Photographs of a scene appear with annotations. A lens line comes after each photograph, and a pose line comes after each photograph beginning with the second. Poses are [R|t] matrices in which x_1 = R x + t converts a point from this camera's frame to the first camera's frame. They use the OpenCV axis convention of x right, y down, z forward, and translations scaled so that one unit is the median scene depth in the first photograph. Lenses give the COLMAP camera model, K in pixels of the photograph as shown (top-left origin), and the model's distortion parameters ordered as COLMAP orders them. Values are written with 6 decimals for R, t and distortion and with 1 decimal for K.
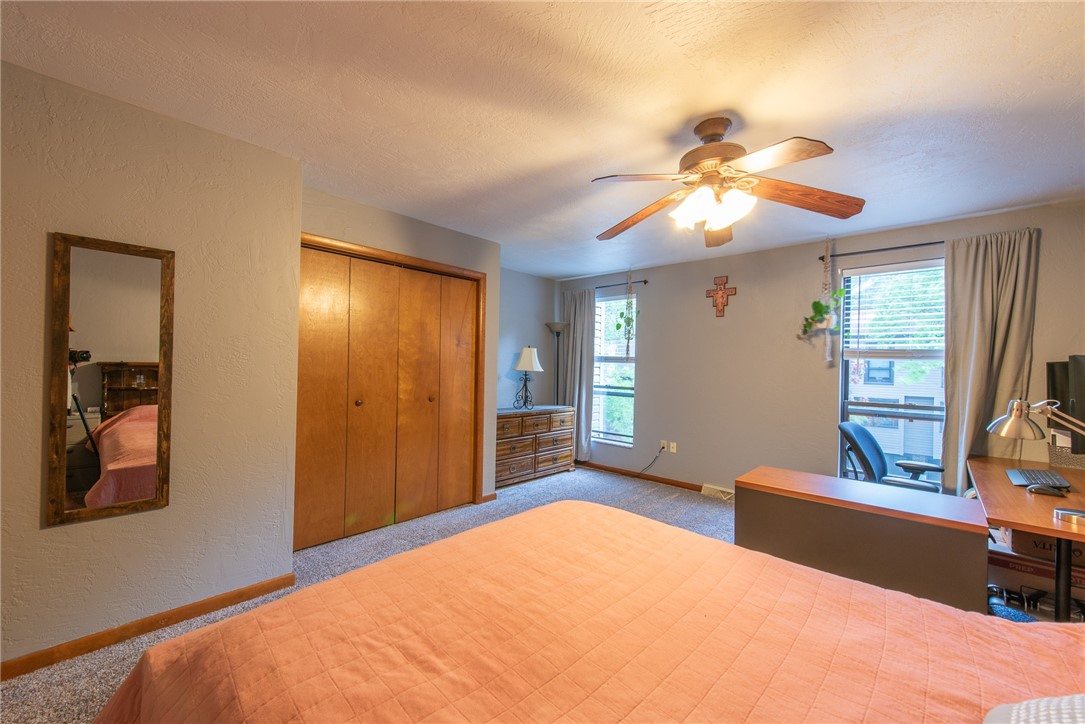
lens RADIAL K [[419.9, 0, 544.1], [0, 419.9, 367.3], [0, 0, 1]] dist [0.012140, -0.000023]
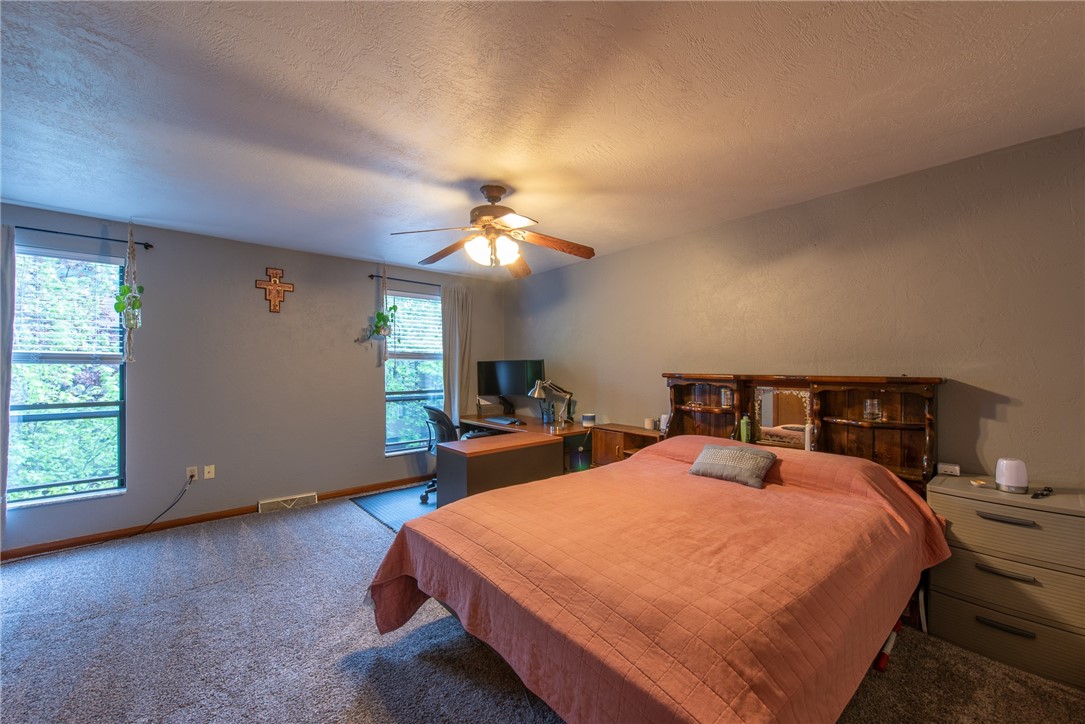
lens RADIAL K [[419.9, 0, 544.1], [0, 419.9, 367.3], [0, 0, 1]] dist [0.012140, -0.000023]
pose [[0.127790, -0.020180, 0.991596, -0.402788], [0.010847, 0.999762, 0.018948, -0.011597], [-0.991742, 0.008335, 0.127979, 0.294230]]
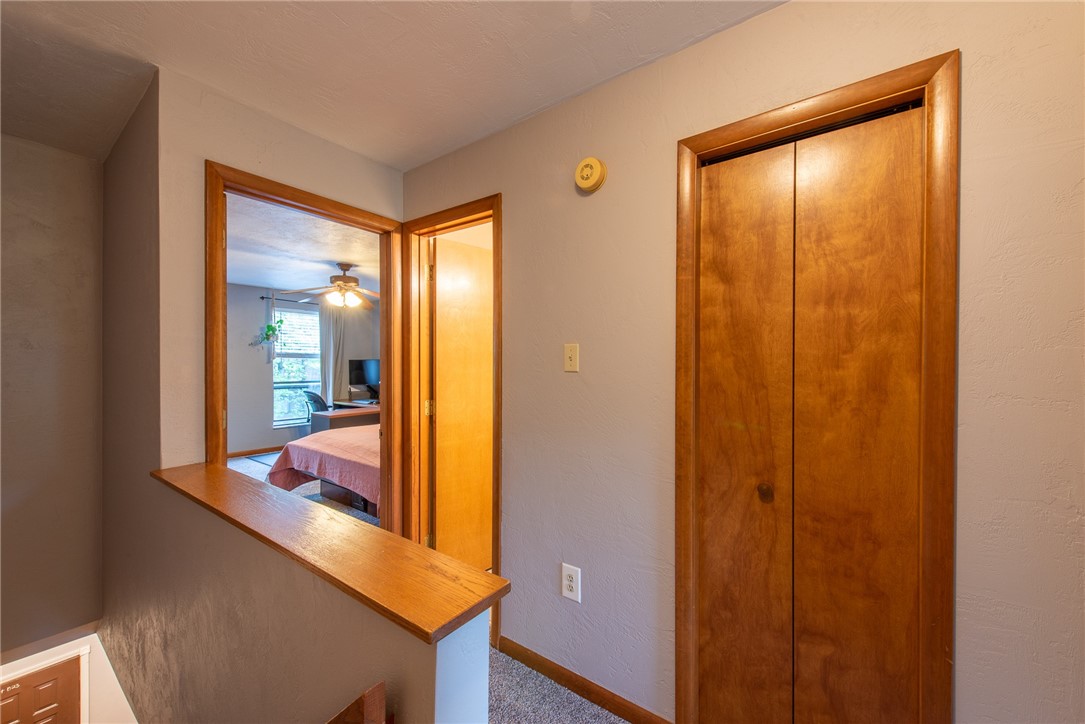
lens RADIAL K [[419.9, 0, 544.1], [0, 419.9, 367.3], [0, 0, 1]] dist [0.012140, -0.000023]
pose [[-0.091101, -0.029729, 0.995398, -0.925222], [0.000470, 0.999553, 0.029896, -0.026963], [-0.995842, 0.003192, -0.091047, 0.035811]]
